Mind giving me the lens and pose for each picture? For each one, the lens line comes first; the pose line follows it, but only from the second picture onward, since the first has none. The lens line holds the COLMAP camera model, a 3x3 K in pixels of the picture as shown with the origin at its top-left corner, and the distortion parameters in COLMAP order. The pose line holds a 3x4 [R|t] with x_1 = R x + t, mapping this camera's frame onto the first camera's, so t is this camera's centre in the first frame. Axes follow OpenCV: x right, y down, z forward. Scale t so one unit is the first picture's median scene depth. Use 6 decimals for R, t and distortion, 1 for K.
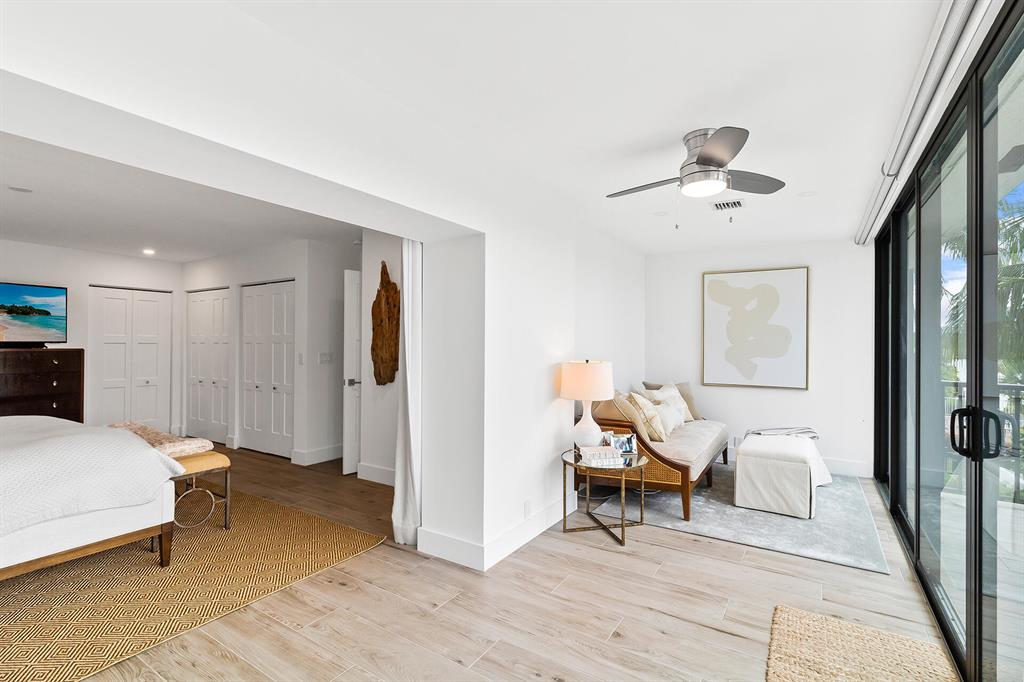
lens RADIAL K [[478.7, 0, 512.0], [0, 478.7, 341.0], [0, 0, 1]] dist [0.006817, 0.000005]
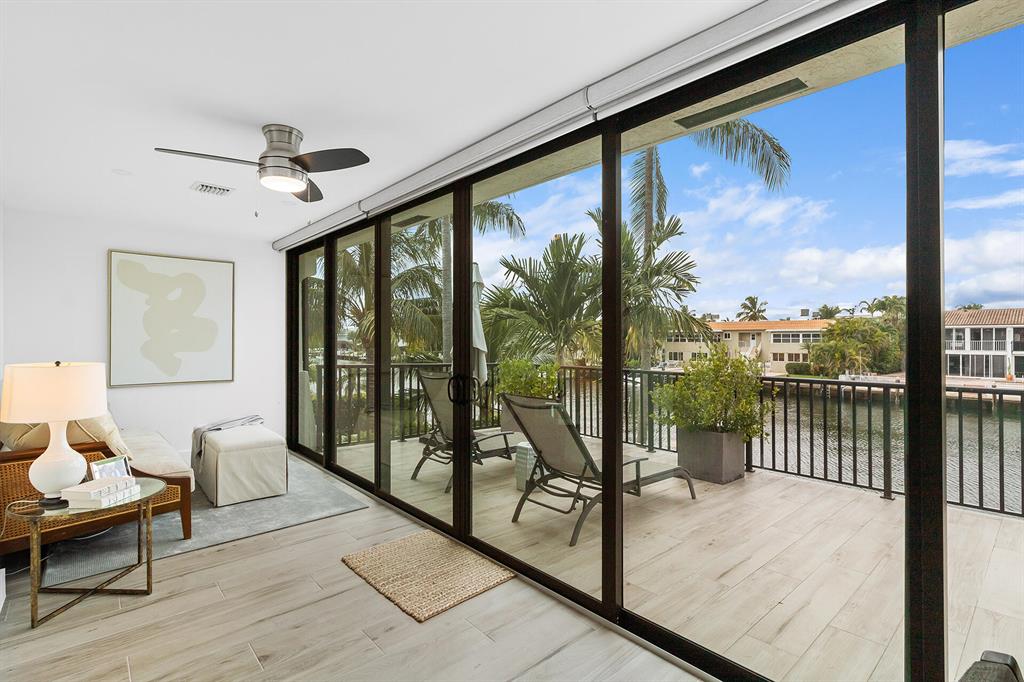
lens RADIAL K [[490.8, 0, 516.5], [0, 490.8, 335.3], [0, 0, 1]] dist [0.000537, 0.001048]
pose [[0.263929, 0.000291, 0.964542, -0.352231], [-0.004122, 0.999991, 0.000826, -0.001066], [-0.964533, -0.004194, 0.263928, 0.188244]]
